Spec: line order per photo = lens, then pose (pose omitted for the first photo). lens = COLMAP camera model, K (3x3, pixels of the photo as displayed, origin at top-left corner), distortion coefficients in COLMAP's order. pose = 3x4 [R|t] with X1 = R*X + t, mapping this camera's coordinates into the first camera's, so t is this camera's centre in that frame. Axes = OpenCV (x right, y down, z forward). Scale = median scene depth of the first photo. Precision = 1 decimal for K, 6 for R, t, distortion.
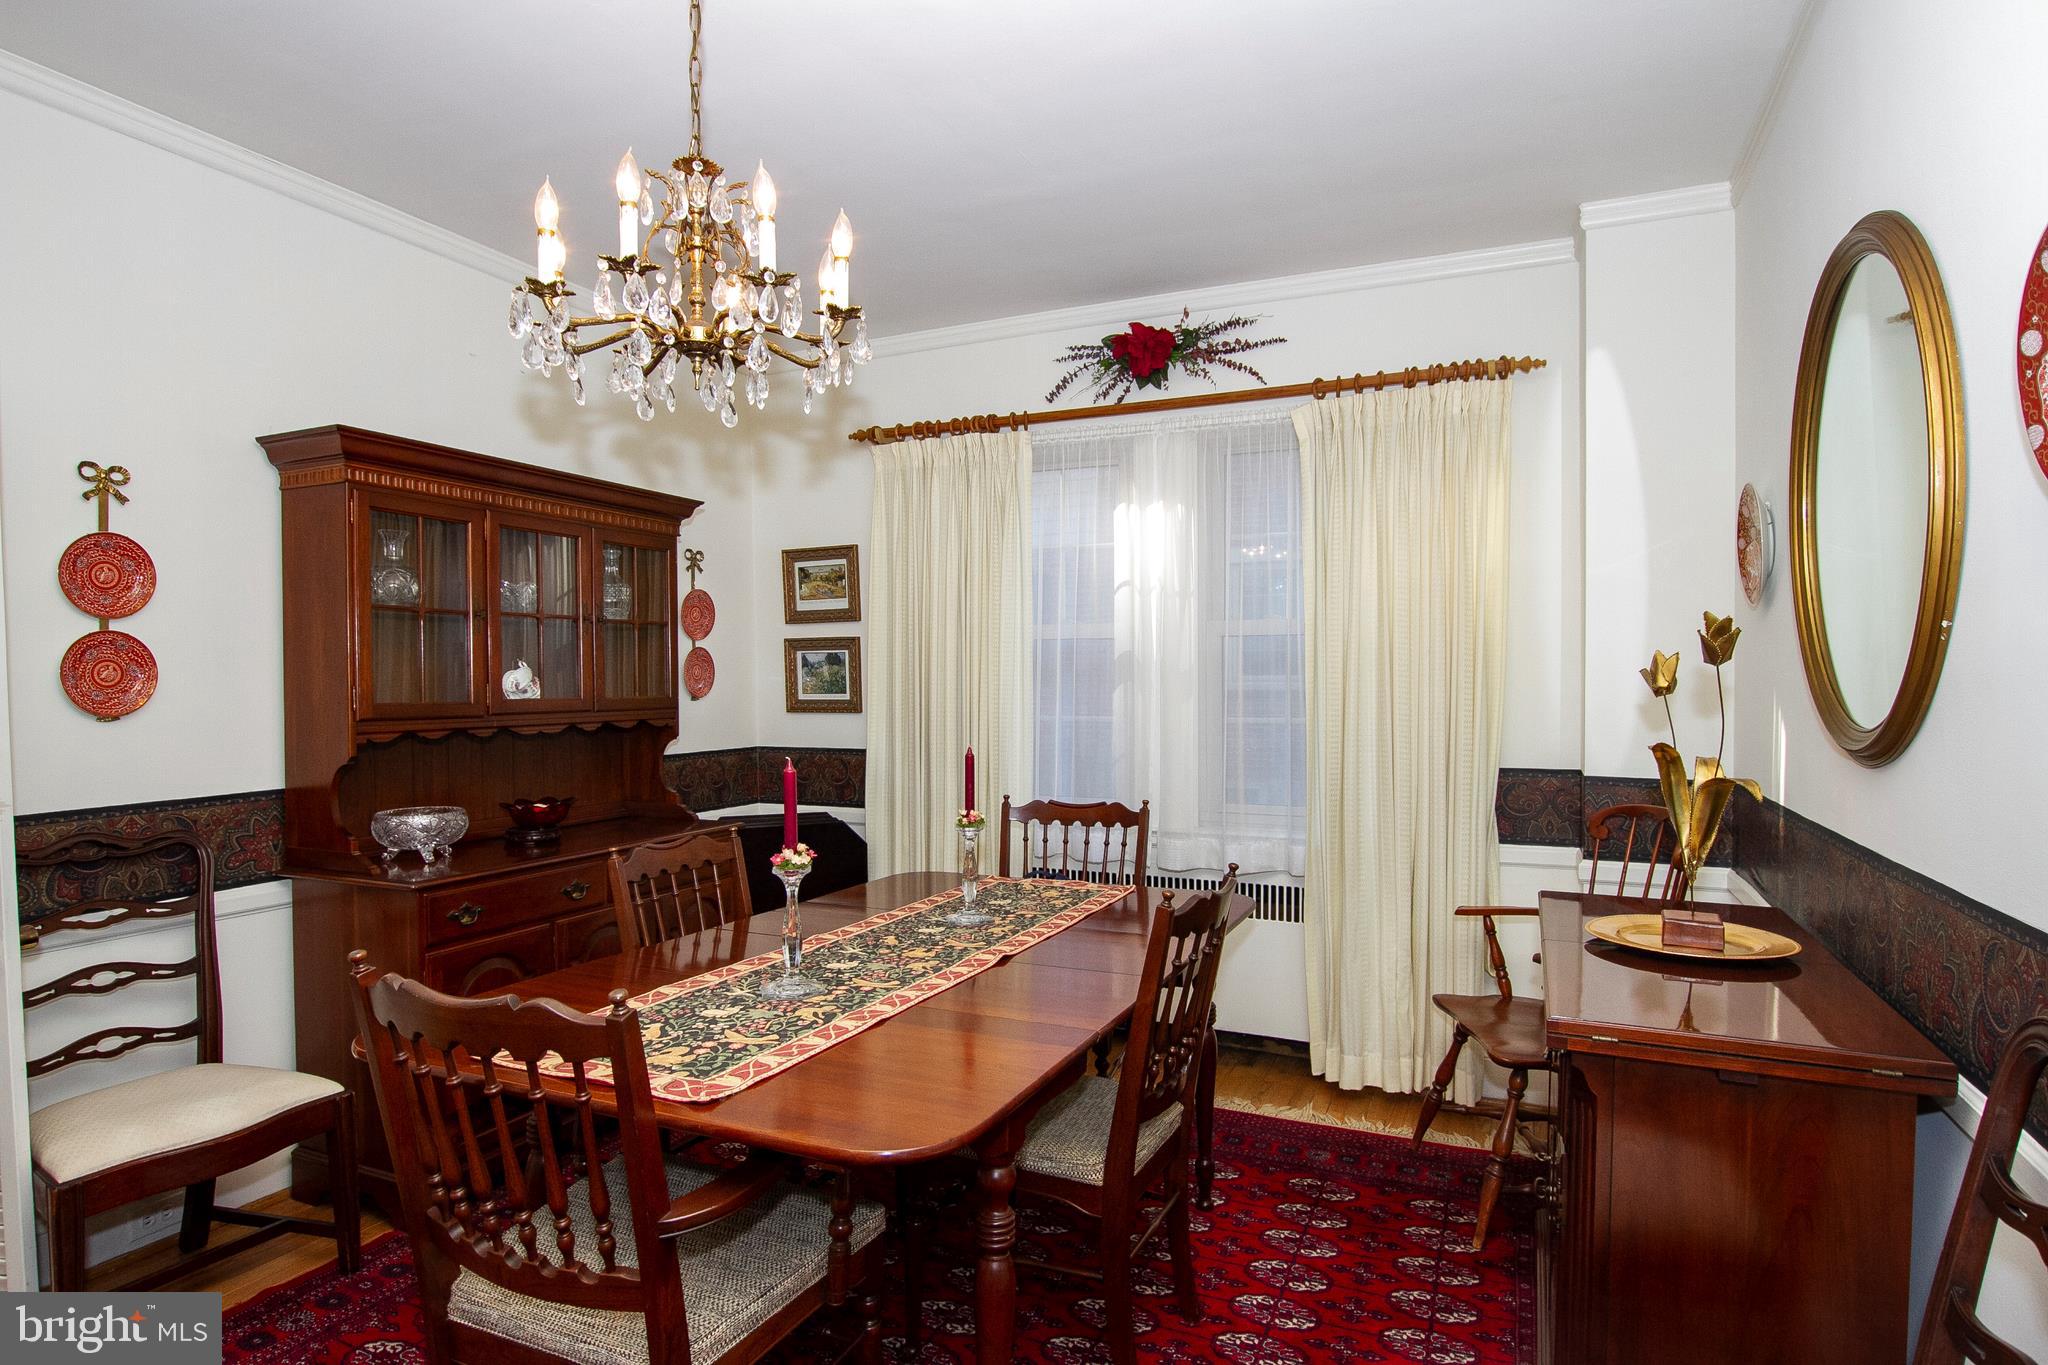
lens RADIAL K [[1110.6, 0, 1024.0], [0, 1110.6, 682.5], [0, 0, 1]] dist [-0.044114, 0.001791]
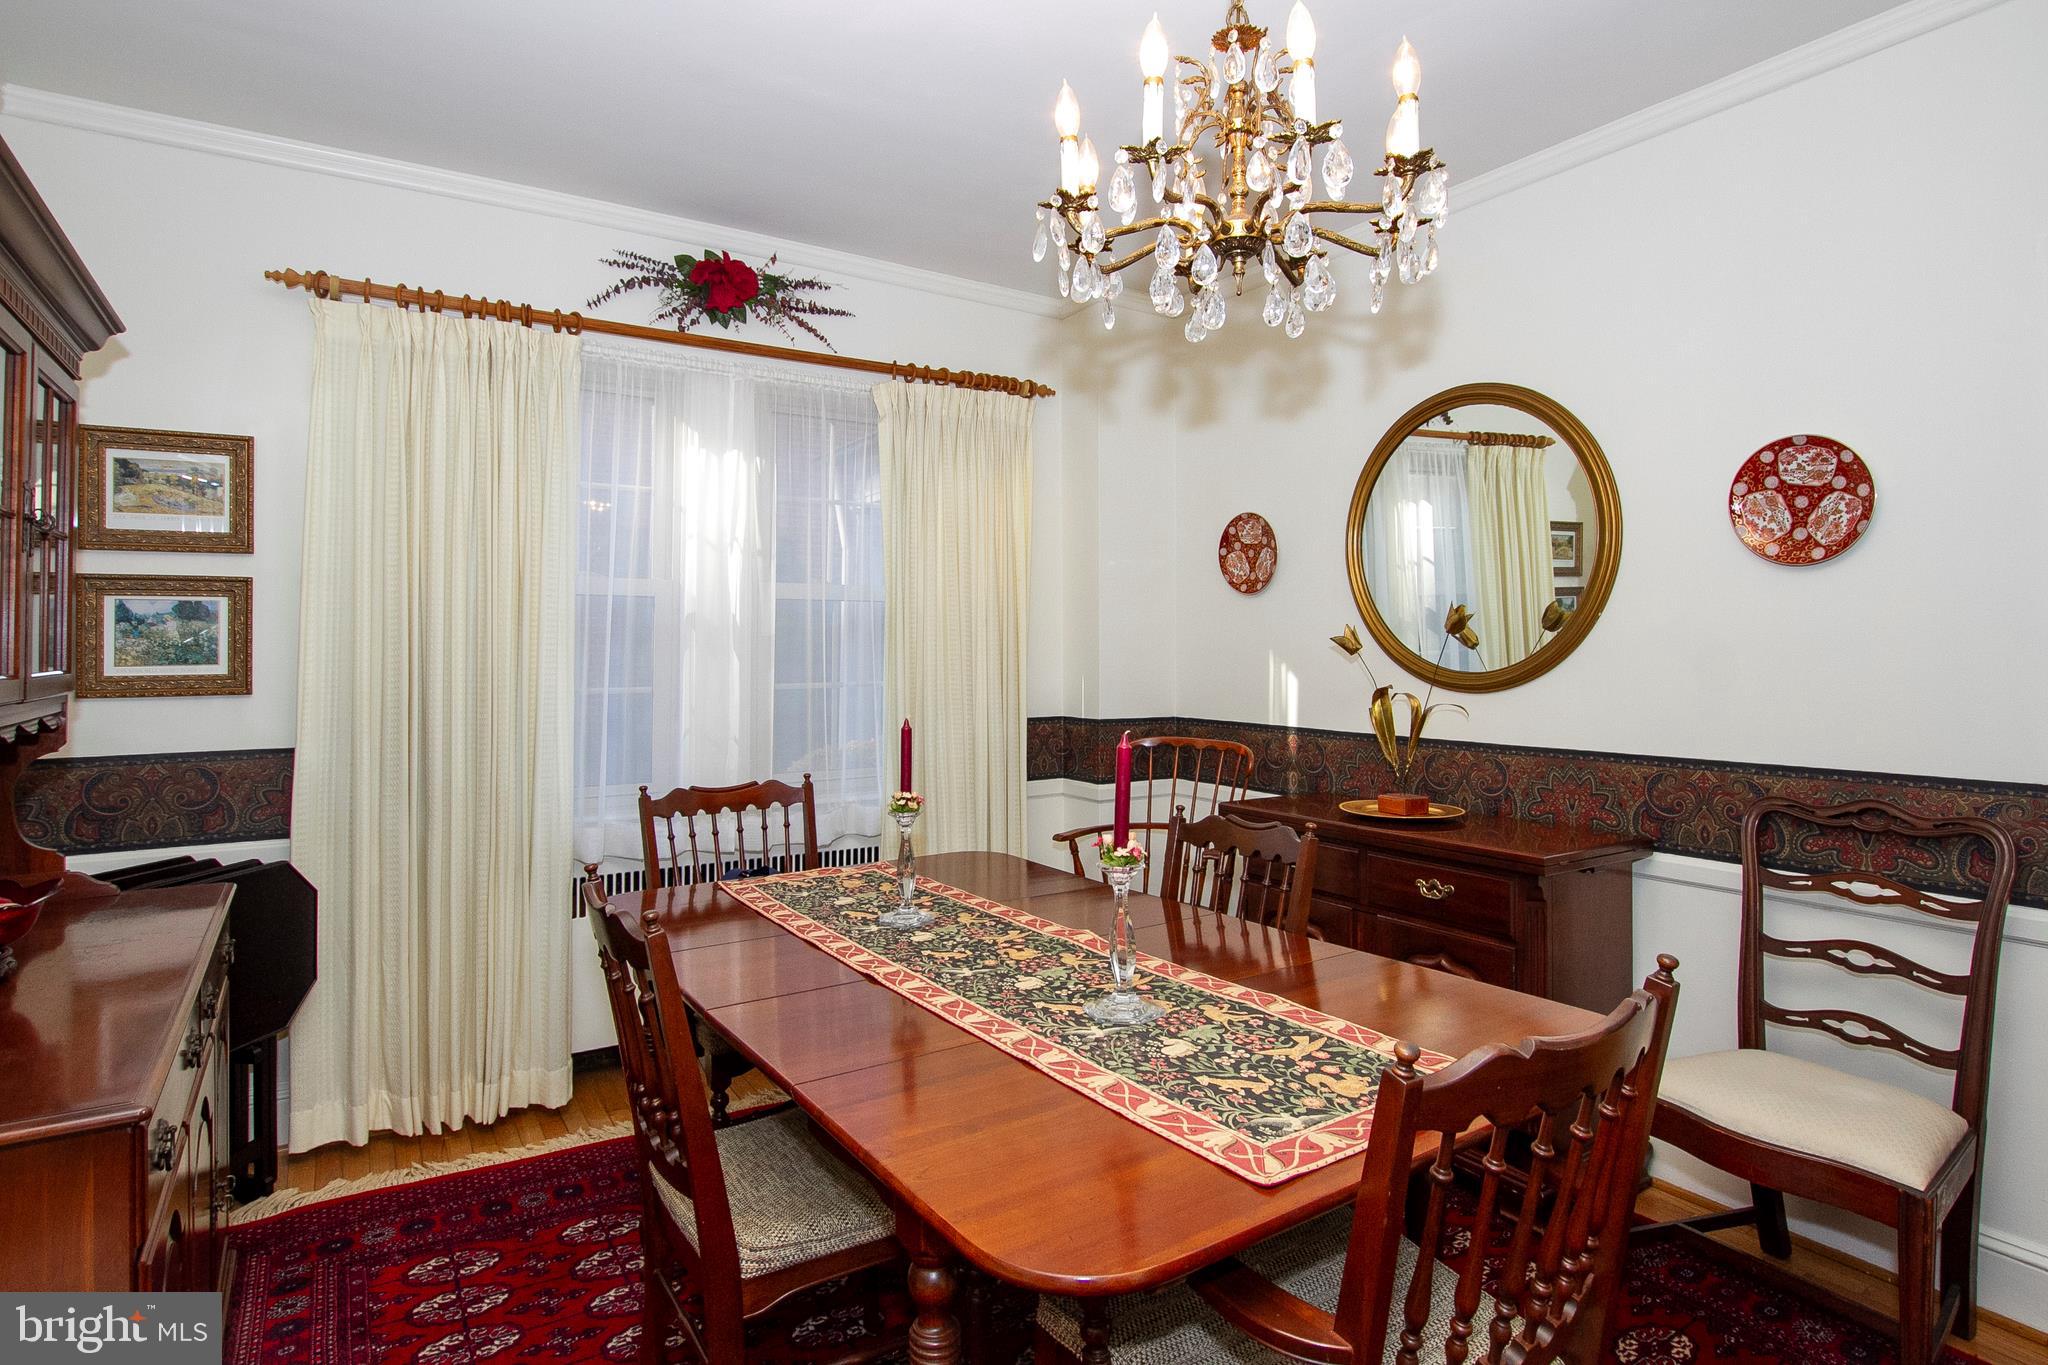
lens RADIAL K [[1079.9, 0, 1026.1], [0, 1079.9, 597.0], [0, 0, 1]] dist [-0.015950, -0.001393]
pose [[0.536927, 0.037801, 0.842782, -0.534556], [0.001286, 0.998958, -0.045625, -0.000368], [-0.843628, 0.025581, 0.536319, 0.341055]]
